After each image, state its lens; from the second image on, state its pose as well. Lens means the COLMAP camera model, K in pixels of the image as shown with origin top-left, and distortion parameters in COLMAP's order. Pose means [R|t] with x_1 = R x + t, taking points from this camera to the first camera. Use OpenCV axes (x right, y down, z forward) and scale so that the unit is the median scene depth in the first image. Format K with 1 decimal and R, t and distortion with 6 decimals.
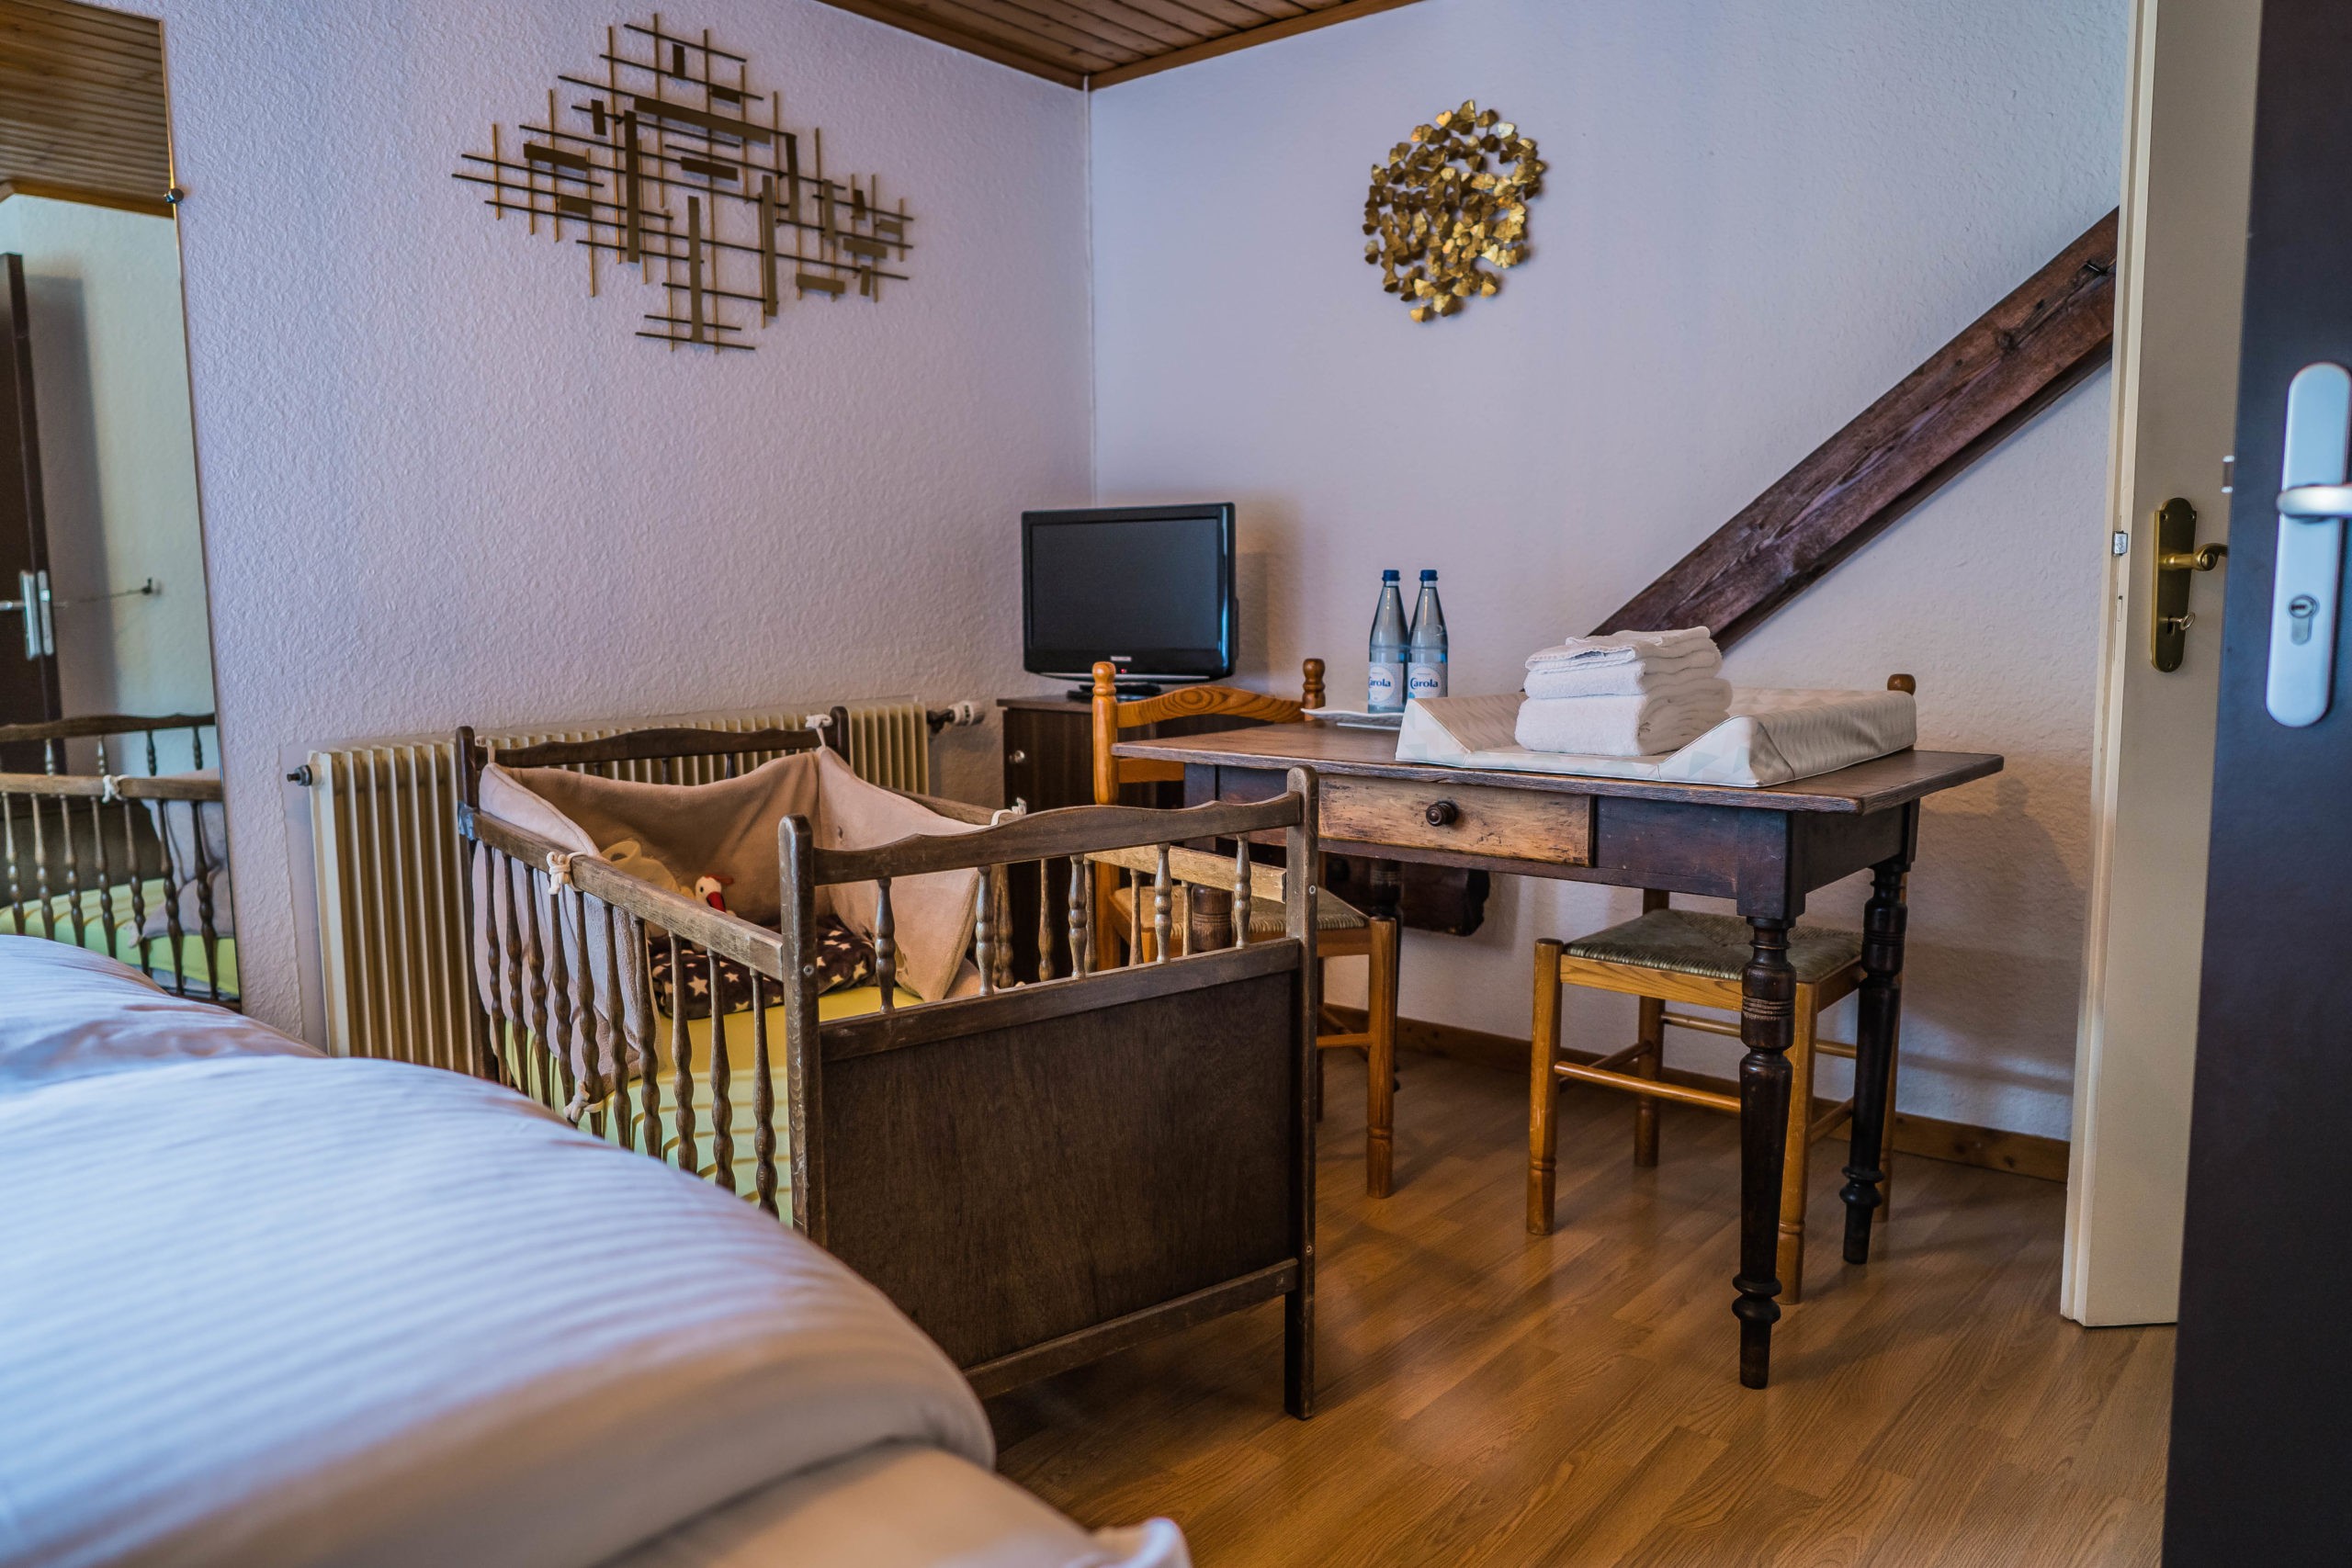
lens RADIAL K [[1632.8, 0, 1176.0], [0, 1632.8, 784.0], [0, 0, 1]] dist [-0.057597, 0.044138]
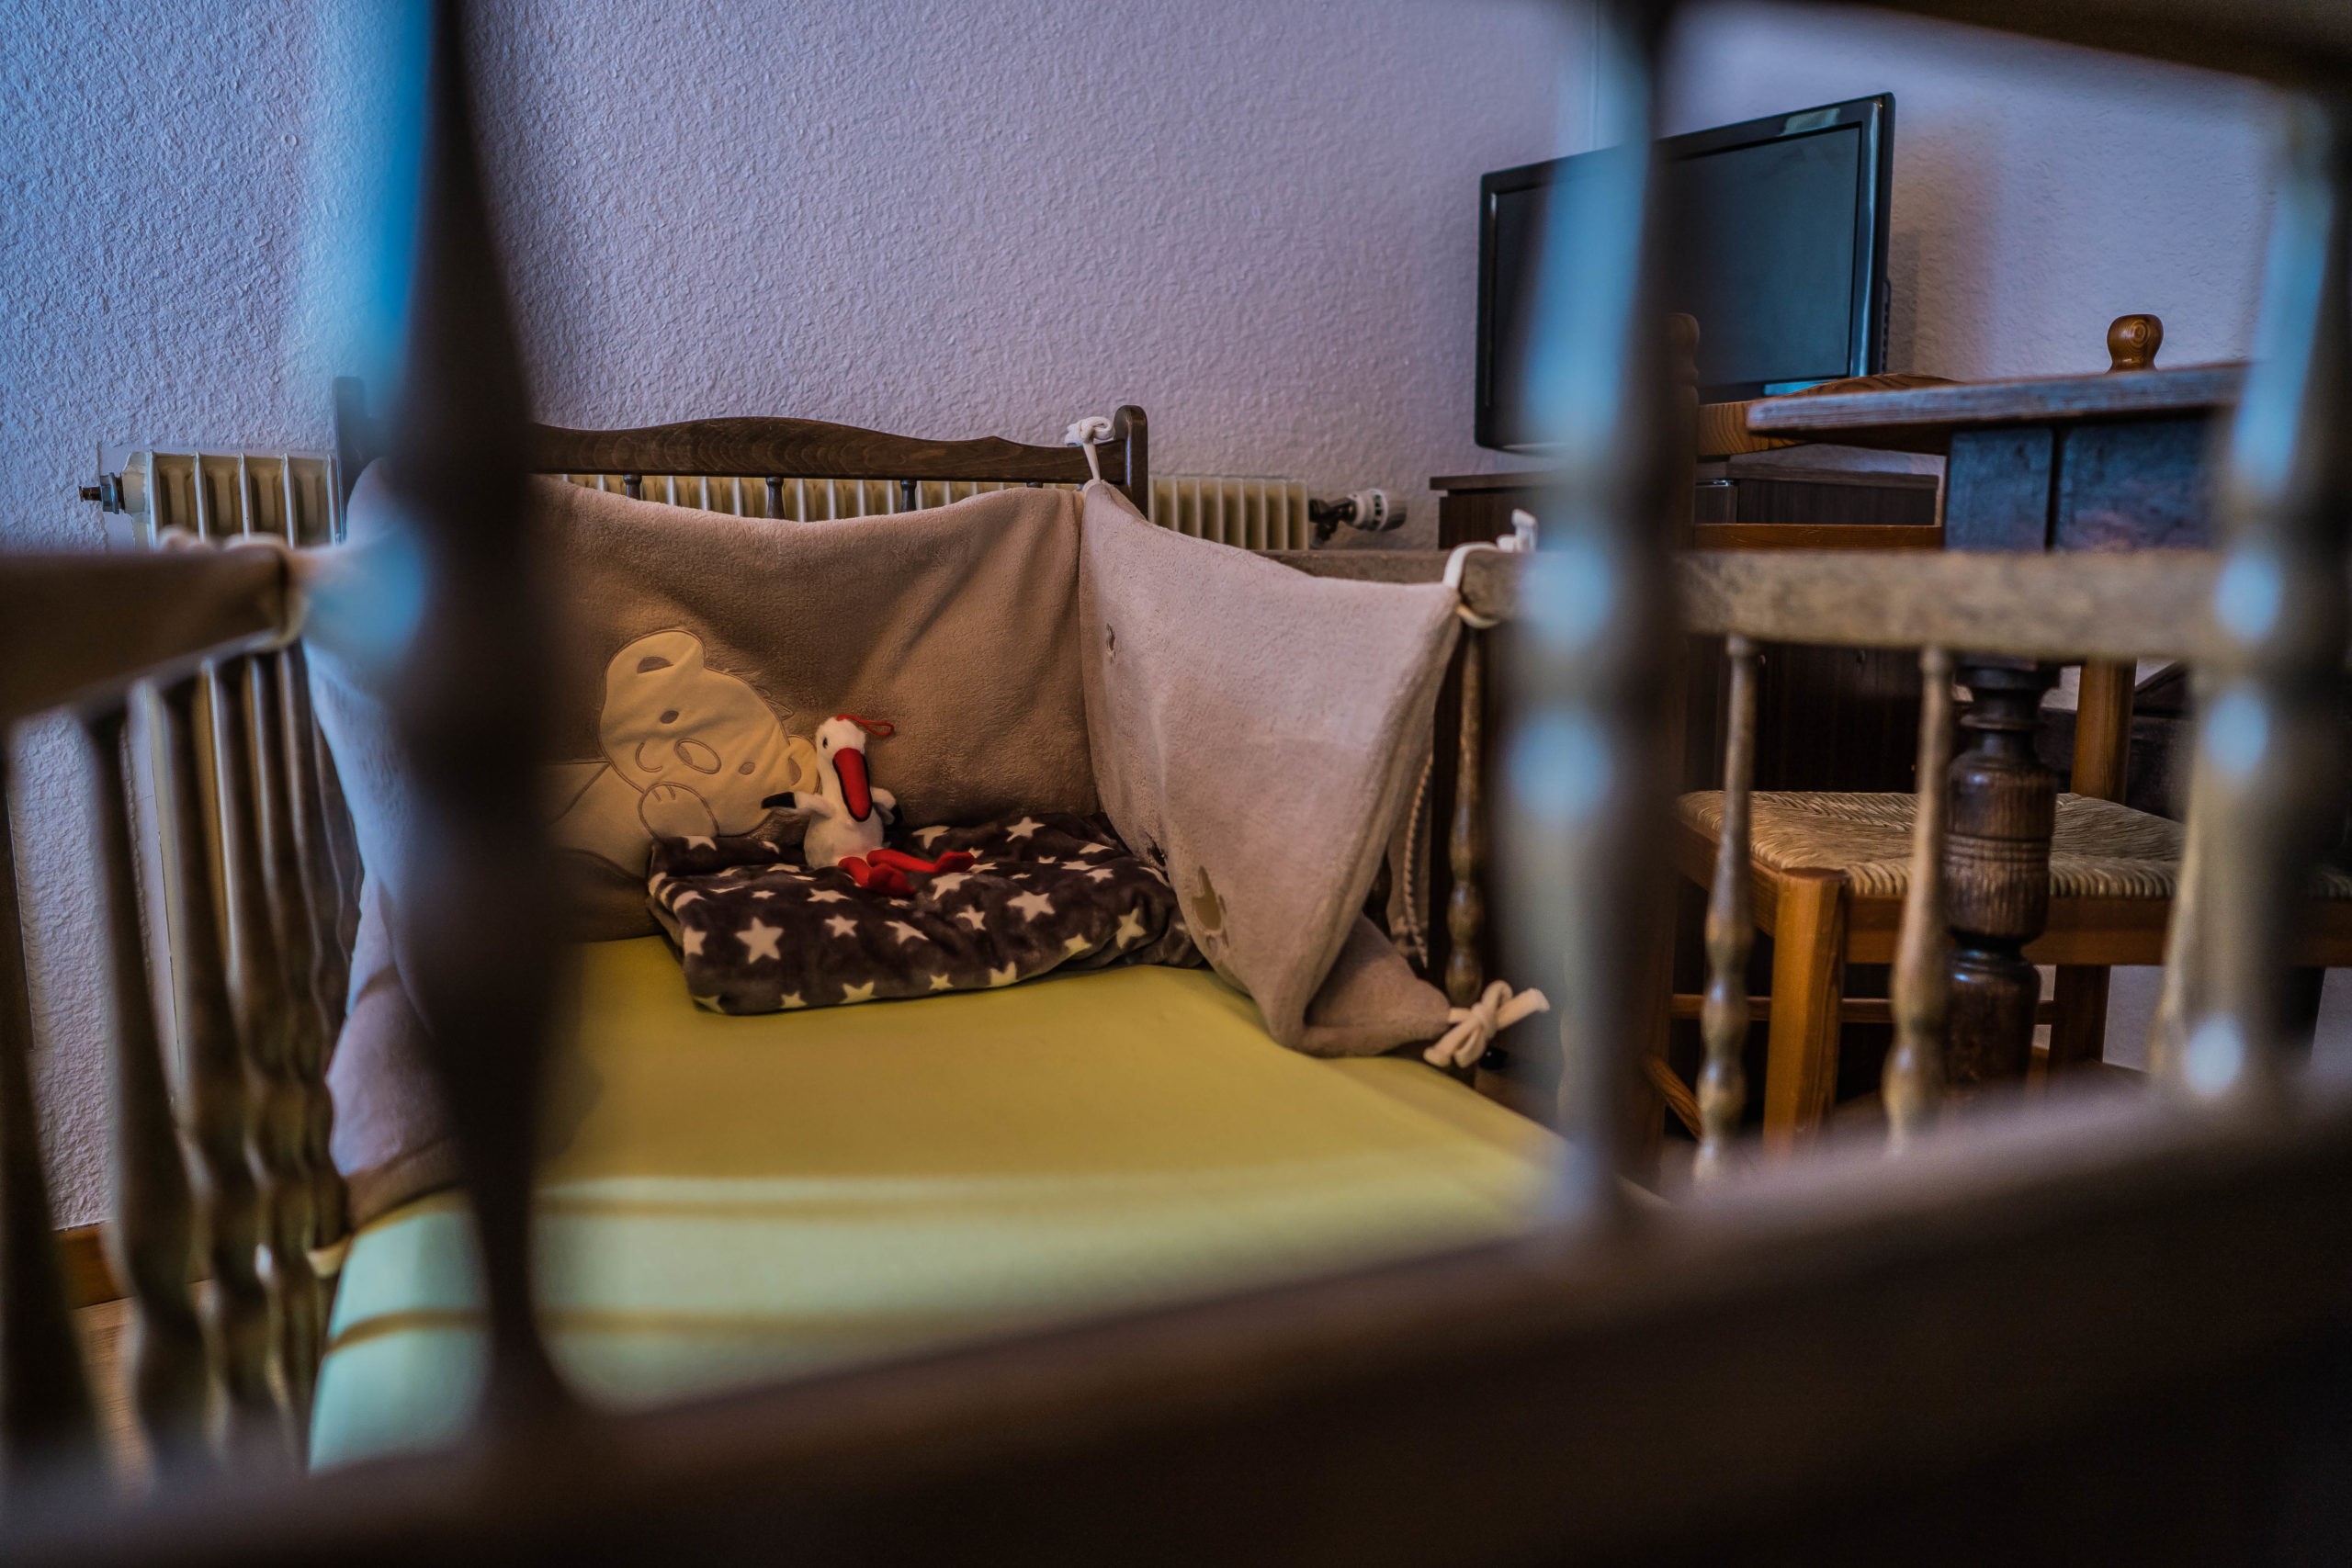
lens RADIAL K [[1632.8, 0, 1176.0], [0, 1632.8, 784.0], [0, 0, 1]] dist [-0.057597, 0.044138]
pose [[0.970532, 0.041871, -0.237307, -0.068712], [-0.037237, 0.999019, 0.023976, 0.057341], [0.238078, -0.014433, 0.971139, 0.513142]]
